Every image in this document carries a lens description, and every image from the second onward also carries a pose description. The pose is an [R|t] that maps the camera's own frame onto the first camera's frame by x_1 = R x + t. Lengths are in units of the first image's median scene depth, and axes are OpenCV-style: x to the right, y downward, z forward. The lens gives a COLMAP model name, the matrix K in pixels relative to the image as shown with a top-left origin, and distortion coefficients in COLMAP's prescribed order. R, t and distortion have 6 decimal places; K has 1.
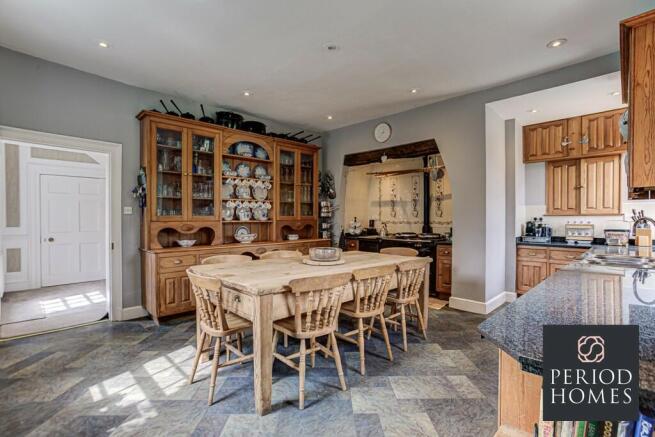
lens RADIAL K [[316.2, 0, 329.4], [0, 316.2, 219.0], [0, 0, 1]] dist [-0.027247, 0.004473]
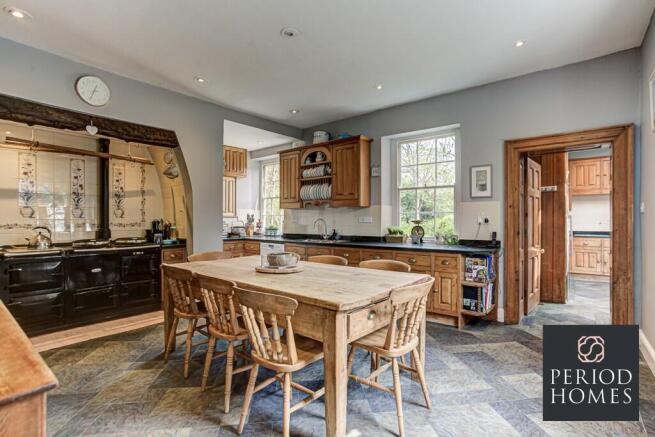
lens RADIAL K [[316.2, 0, 328.7], [0, 316.2, 218.5], [0, 0, 1]] dist [-0.027247, 0.004473]
pose [[-0.100695, 0.002460, 0.994914, -0.504260], [0.004629, 0.999987, -0.002005, 0.000036], [-0.994907, 0.004404, -0.100705, 0.537940]]
